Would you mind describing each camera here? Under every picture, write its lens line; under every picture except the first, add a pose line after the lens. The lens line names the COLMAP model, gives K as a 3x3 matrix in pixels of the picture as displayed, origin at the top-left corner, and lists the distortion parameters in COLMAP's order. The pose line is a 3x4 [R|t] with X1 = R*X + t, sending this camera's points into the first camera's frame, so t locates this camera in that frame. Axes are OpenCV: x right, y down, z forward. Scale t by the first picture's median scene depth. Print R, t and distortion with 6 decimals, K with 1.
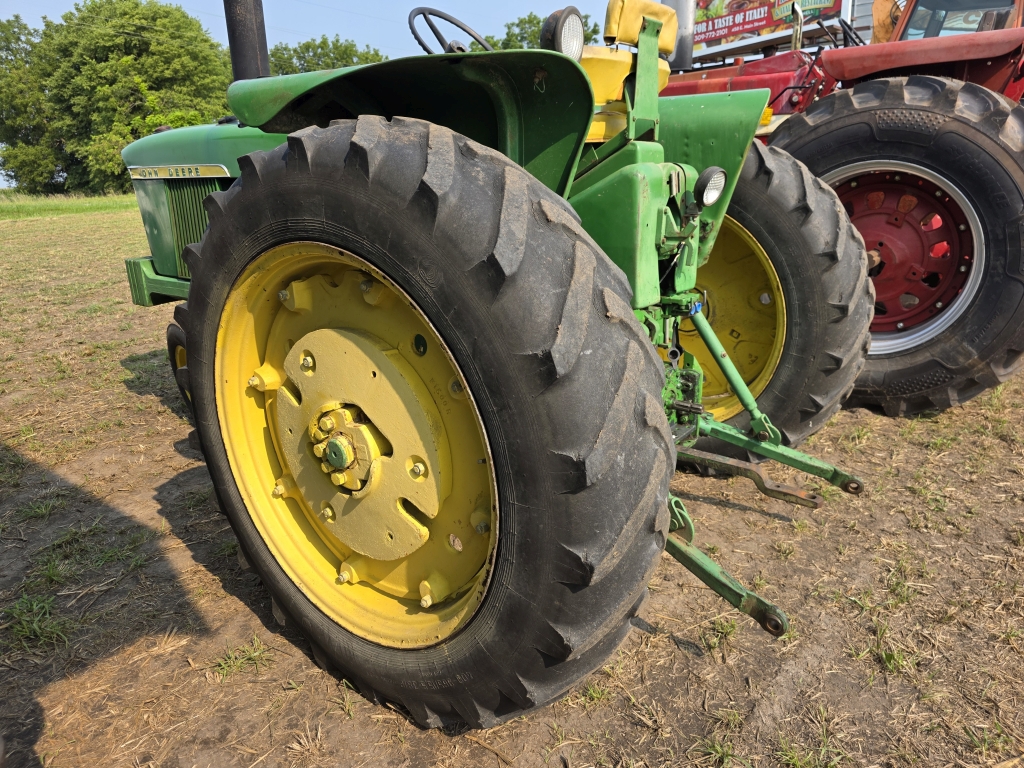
lens RADIAL K [[691.0, 0, 517.6], [0, 691.0, 379.7], [0, 0, 1]] dist [0.080688, -0.071607]
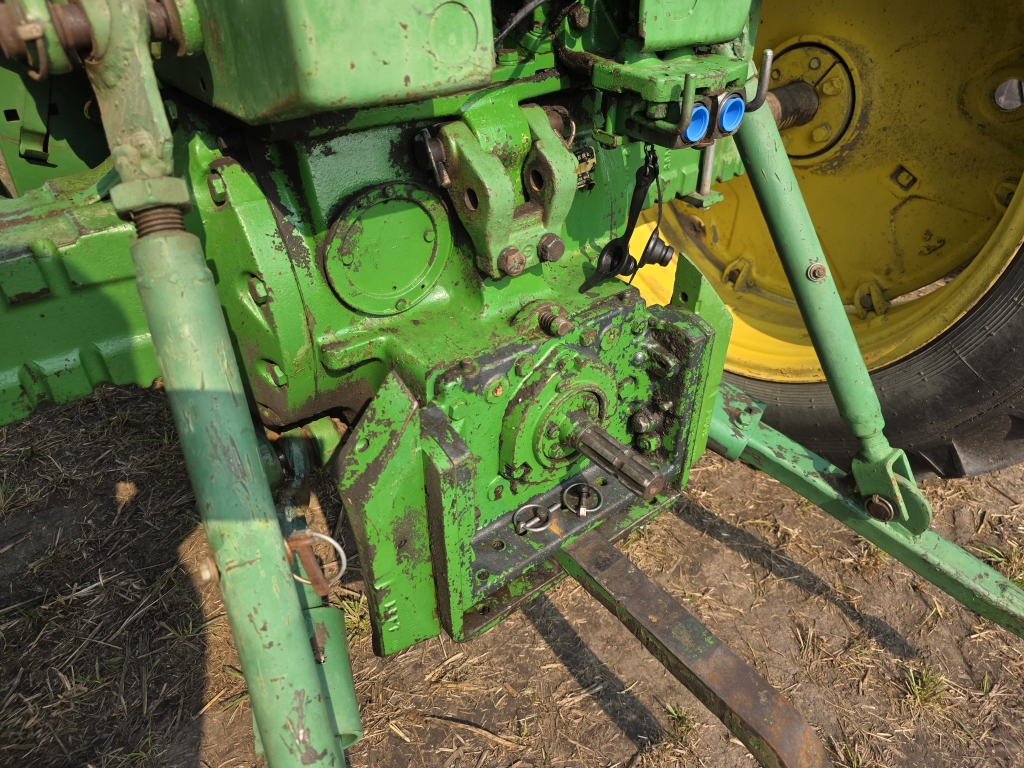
lens RADIAL K [[691.0, 0, 517.6], [0, 691.0, 379.7], [0, 0, 1]] dist [0.080688, -0.071607]
pose [[0.969917, 0.162138, -0.181582, 0.204783], [-0.097391, 0.942067, 0.320975, -0.071824], [0.223105, -0.293634, 0.929518, 0.578836]]
